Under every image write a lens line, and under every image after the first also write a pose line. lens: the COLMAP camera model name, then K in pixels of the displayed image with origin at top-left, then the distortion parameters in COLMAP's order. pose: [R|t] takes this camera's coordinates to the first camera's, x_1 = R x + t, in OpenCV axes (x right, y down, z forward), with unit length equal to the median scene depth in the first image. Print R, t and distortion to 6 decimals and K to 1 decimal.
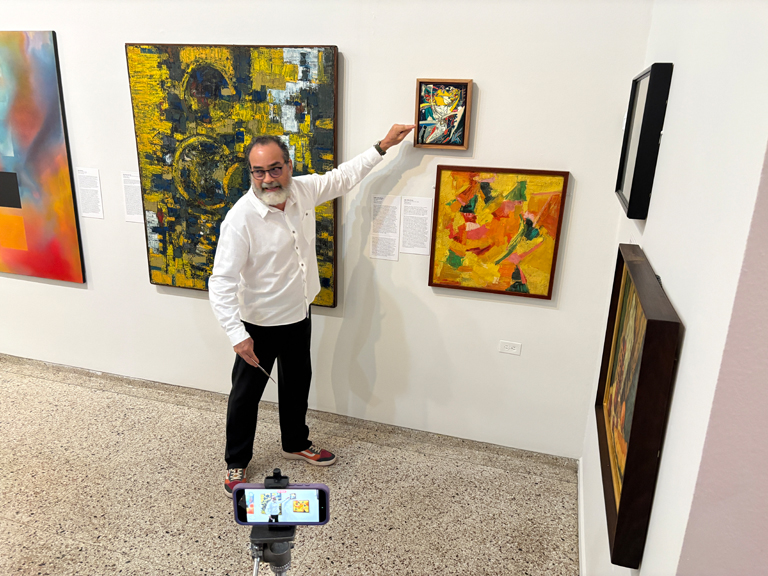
lens RADIAL K [[580.6, 0, 383.3], [0, 580.6, 291.7], [0, 0, 1]] dist [0.042440, -0.043481]
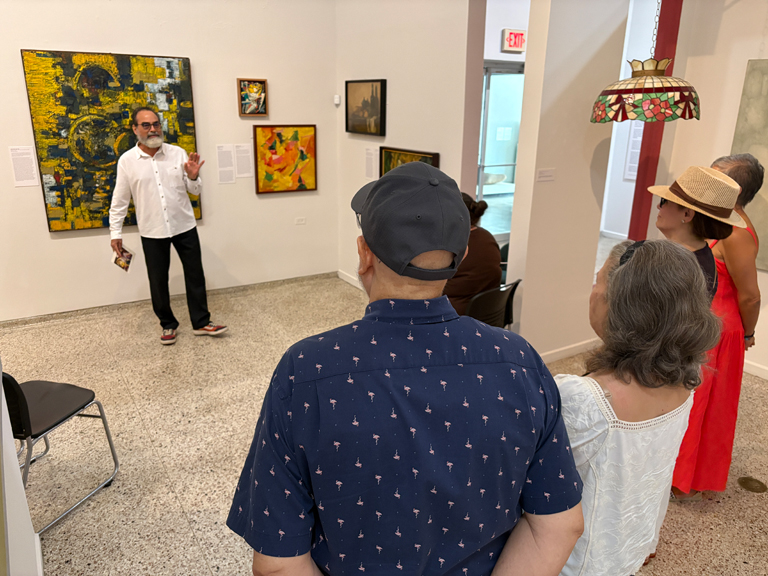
lens RADIAL K [[579.3, 0, 387.8], [0, 579.3, 289.5], [0, 0, 1]] dist [0.048832, -0.055308]
pose [[0.651142, -0.255085, 0.714804, -1.013698], [0.231620, 0.963684, 0.132909, 0.128036], [-0.722749, 0.079020, 0.686578, -0.497505]]
